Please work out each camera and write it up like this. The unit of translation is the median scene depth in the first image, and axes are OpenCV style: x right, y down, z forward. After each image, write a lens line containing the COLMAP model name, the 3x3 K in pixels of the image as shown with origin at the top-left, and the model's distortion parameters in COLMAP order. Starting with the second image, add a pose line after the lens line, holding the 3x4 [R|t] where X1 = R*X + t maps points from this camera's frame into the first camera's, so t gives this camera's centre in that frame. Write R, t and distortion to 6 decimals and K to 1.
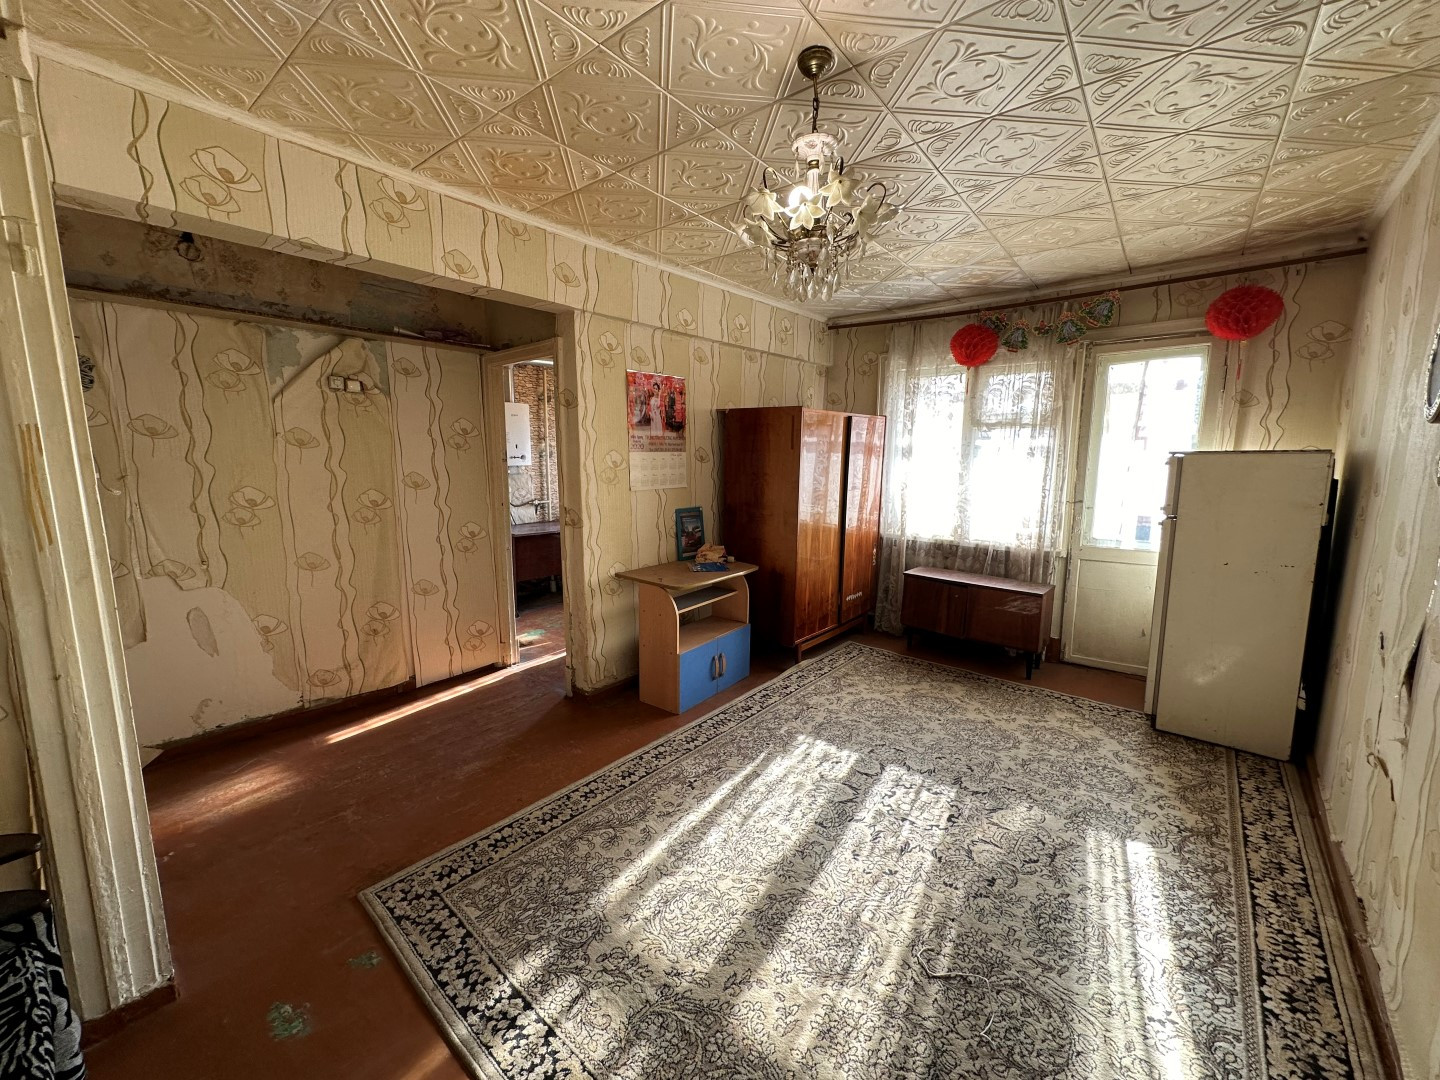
lens RADIAL K [[573.1, 0, 720.3], [0, 573.1, 537.5], [0, 0, 1]] dist [0.000164, 0.000113]
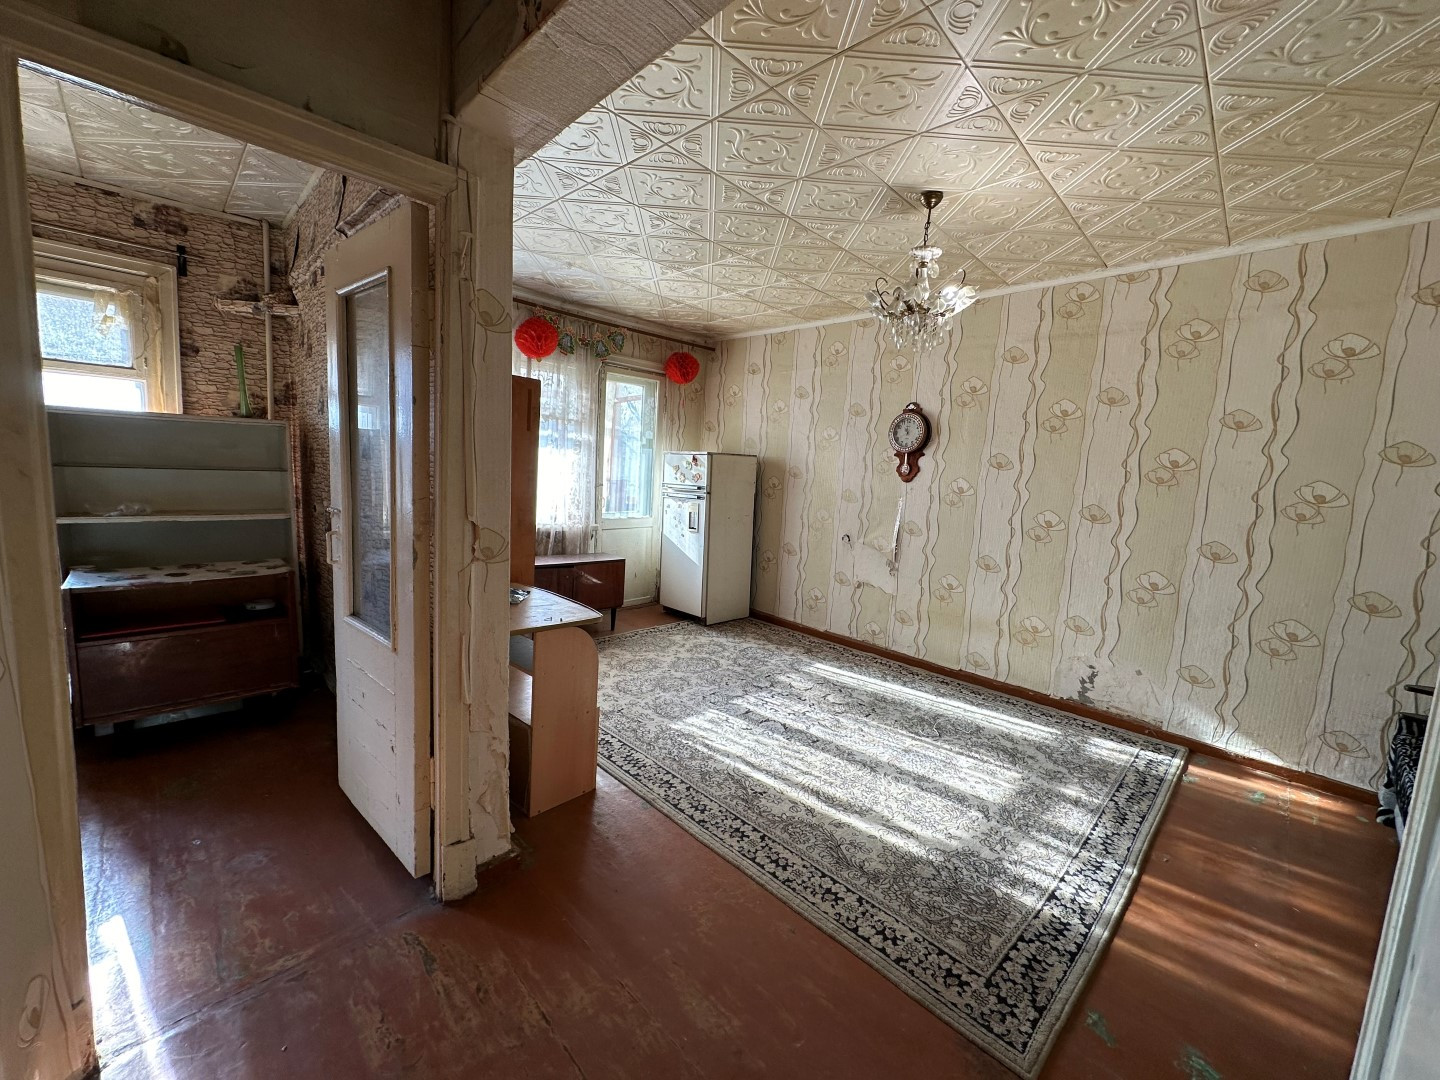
lens RADIAL K [[573.1, 0, 716.6], [0, 573.1, 537.9], [0, 0, 1]] dist [0.000164, 0.000113]
pose [[0.097800, -0.120608, 0.987871, -0.992856], [0.085211, 0.989999, 0.112432, -0.108913], [-0.991551, 0.073181, 0.107100, 0.977212]]
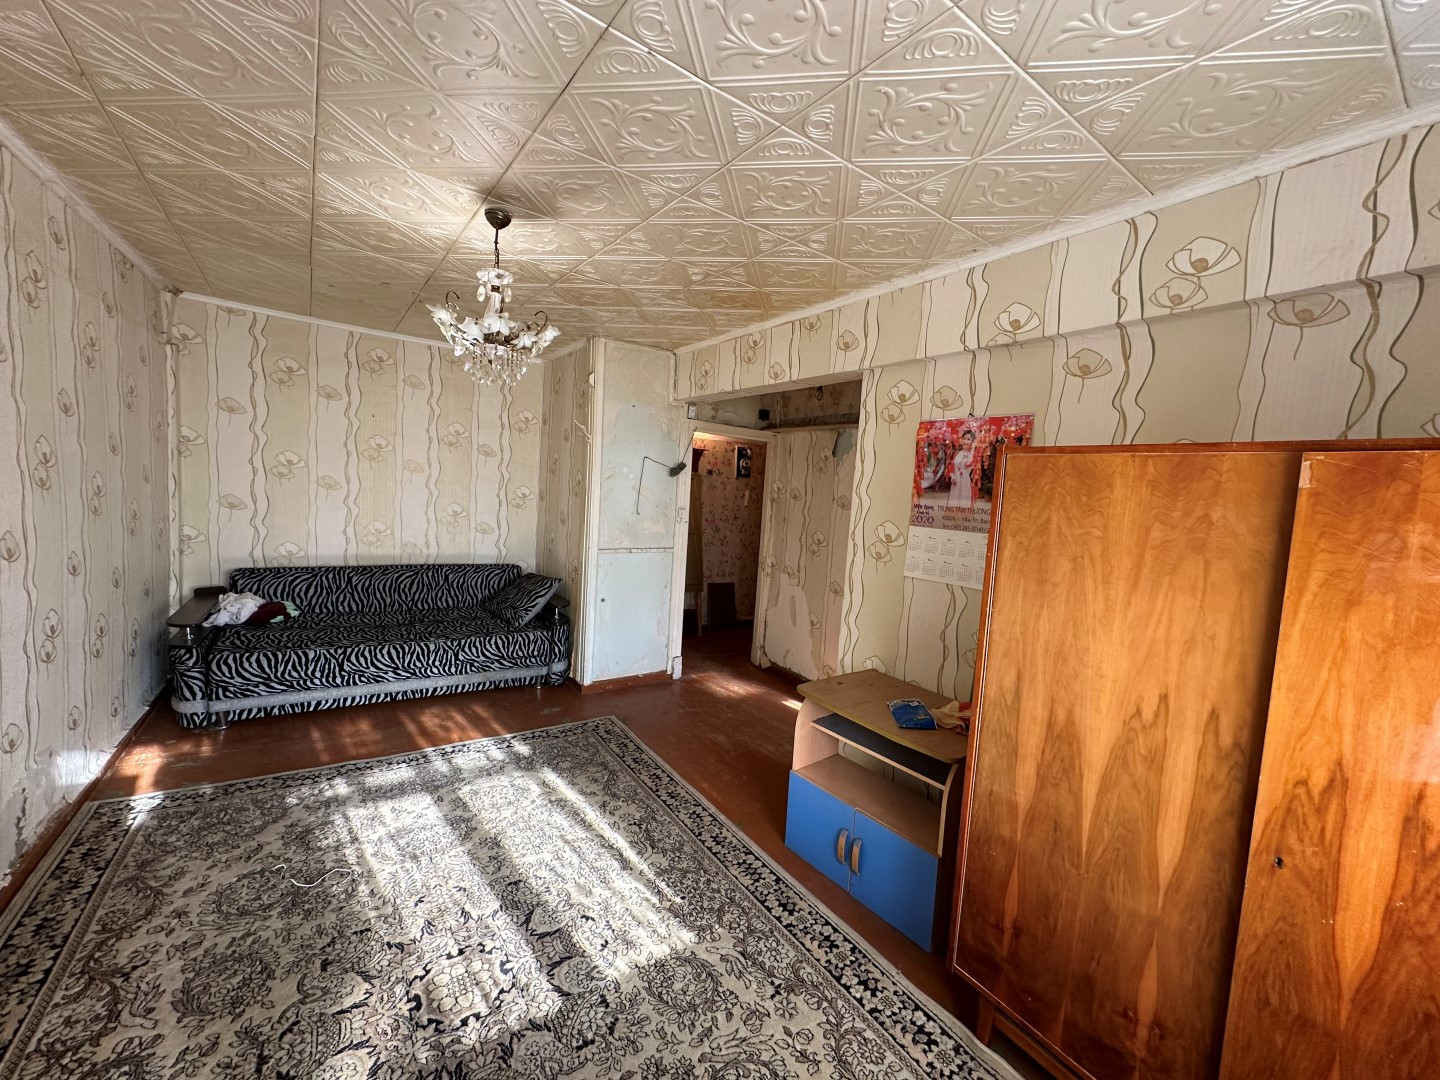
lens RADIAL K [[573.1, 0, 720.6], [0, 573.1, 540.3], [0, 0, 1]] dist [0.000164, 0.000113]
pose [[-0.277610, 0.064732, -0.958511, 0.913168], [-0.210365, 0.969418, 0.126395, -0.242514], [0.937379, 0.236725, -0.255503, 1.345416]]
